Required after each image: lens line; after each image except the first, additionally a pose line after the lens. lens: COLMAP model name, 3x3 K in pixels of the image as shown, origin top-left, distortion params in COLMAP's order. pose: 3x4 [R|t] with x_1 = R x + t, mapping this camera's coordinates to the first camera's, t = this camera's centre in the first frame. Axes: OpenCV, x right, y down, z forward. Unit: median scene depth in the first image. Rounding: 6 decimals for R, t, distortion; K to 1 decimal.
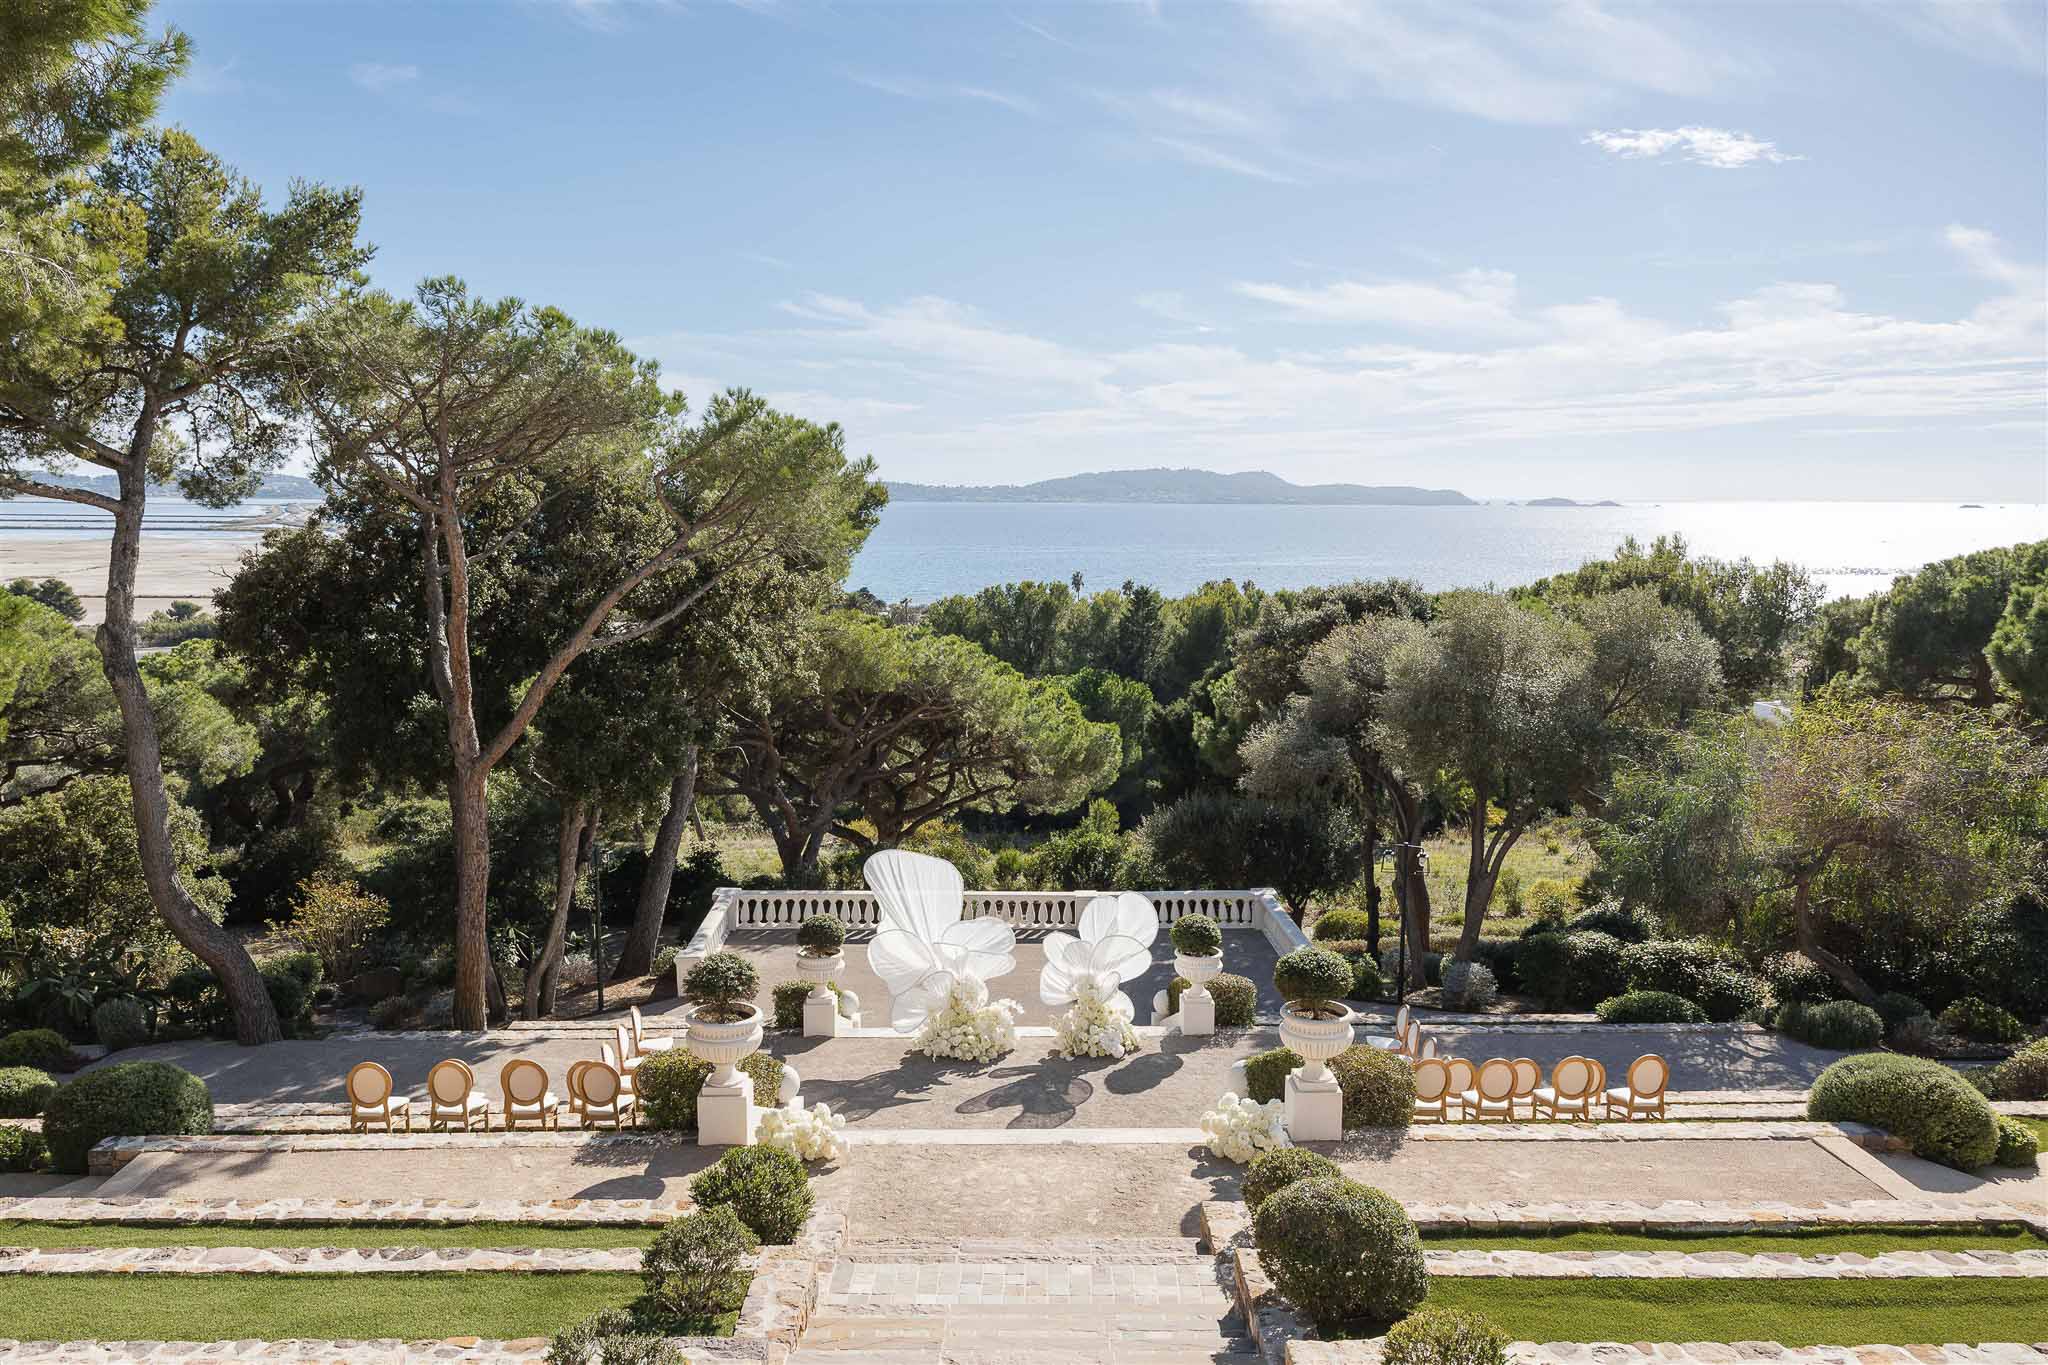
lens RADIAL K [[1415.9, 0, 1045.9], [0, 1415.9, 630.9], [0, 0, 1]] dist [-0.022326, 0.000194]
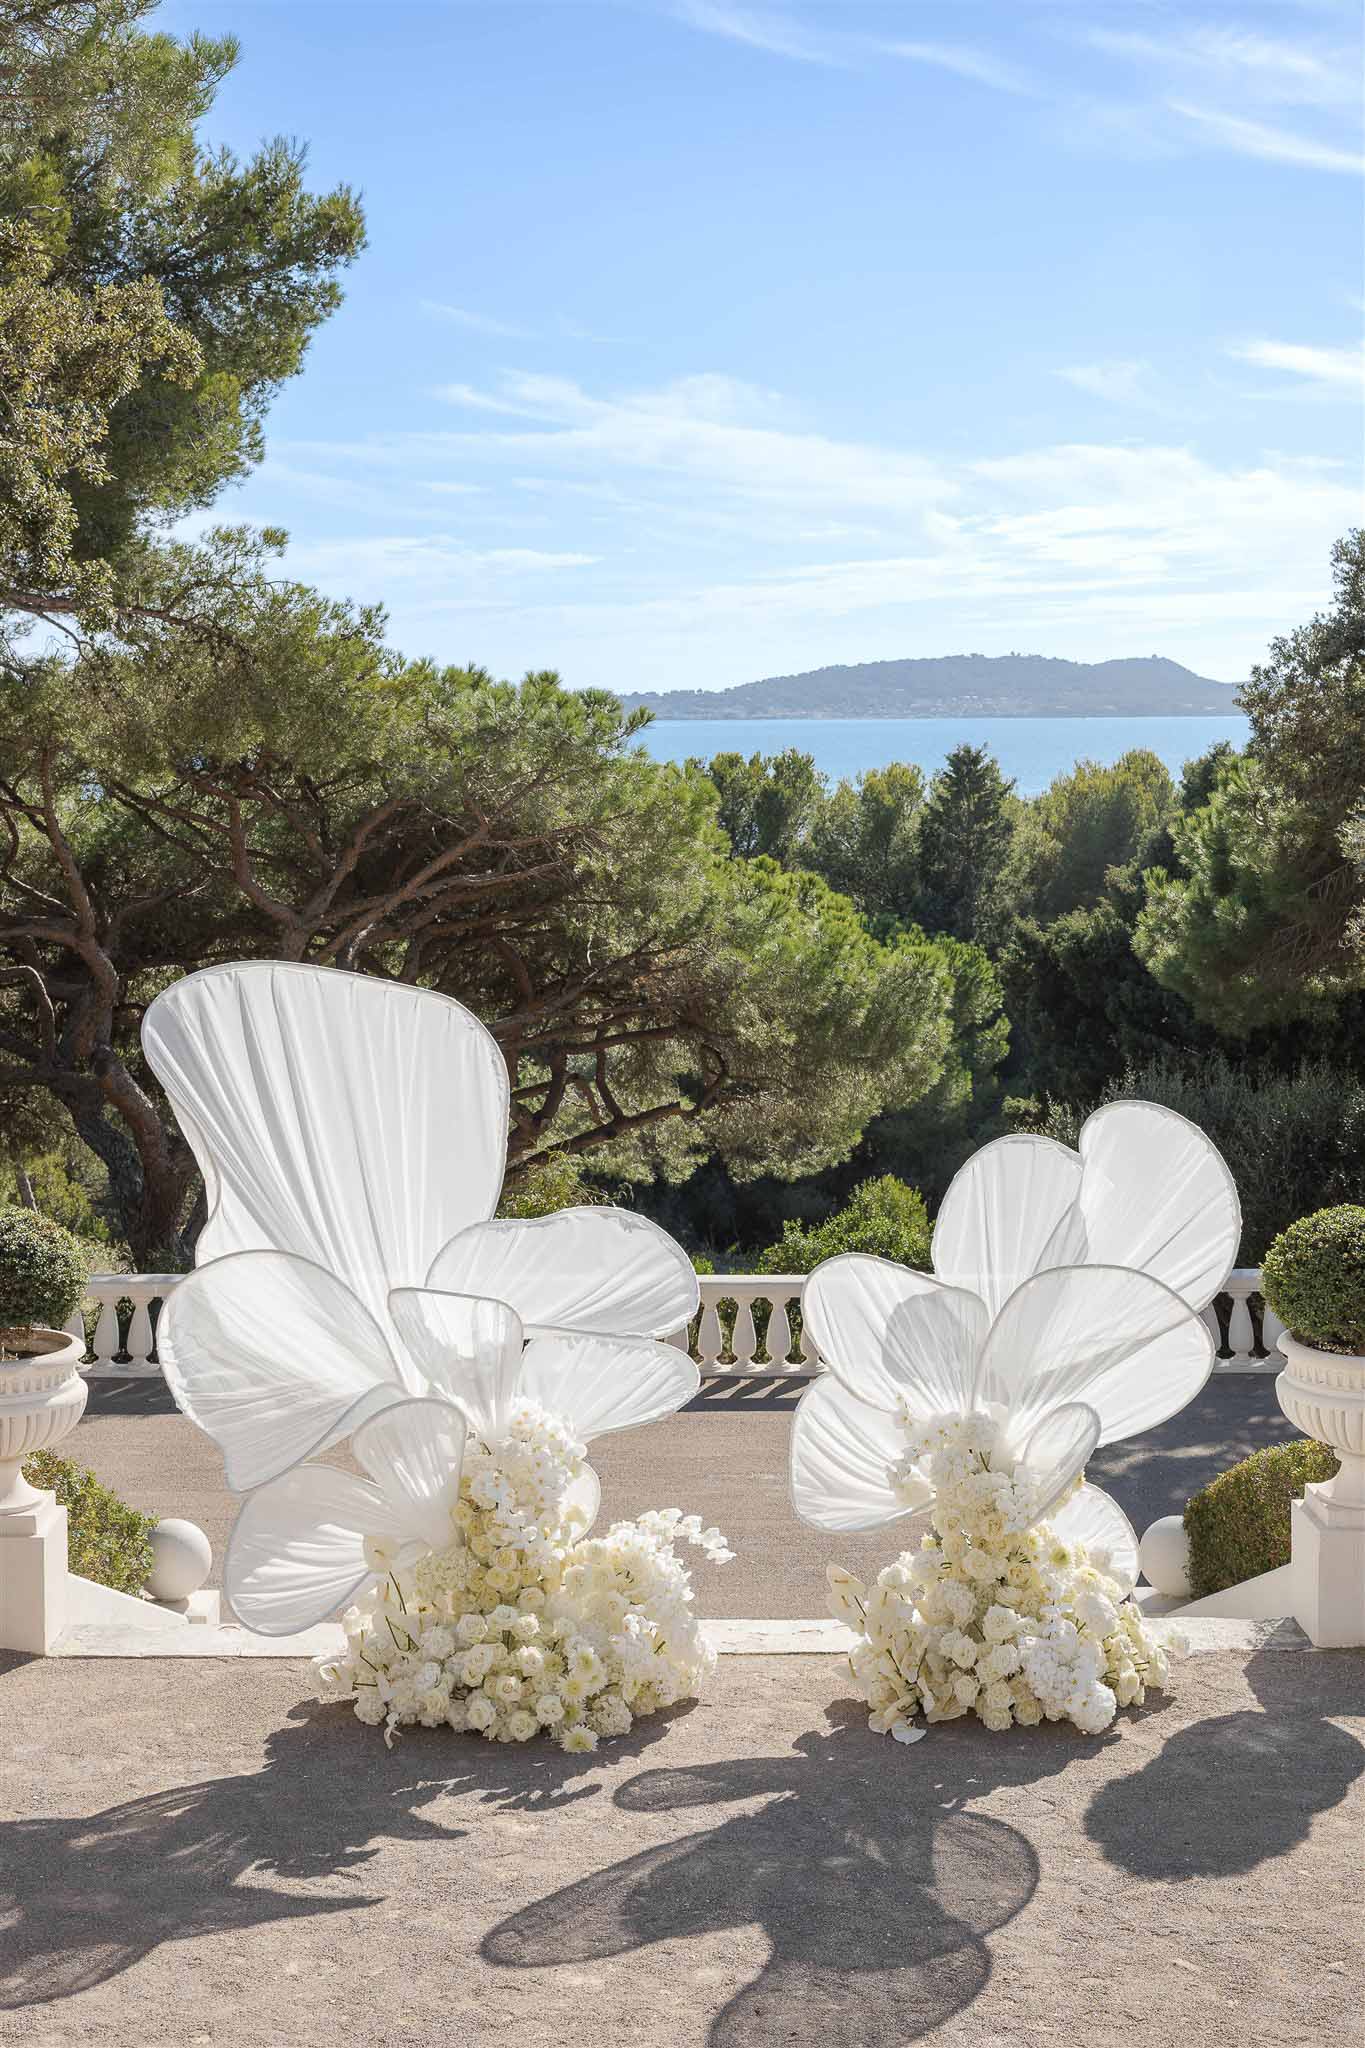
lens RADIAL K [[2112.8, 0, 743.5], [0, 2112.8, 1030.7], [0, 0, 1]] dist [-0.016669, 0.000000]
pose [[0.999928, -0.003781, -0.011352, -0.008683], [0.003503, 0.999697, -0.024346, 0.180800], [0.011440, 0.024304, 0.999639, 0.602846]]
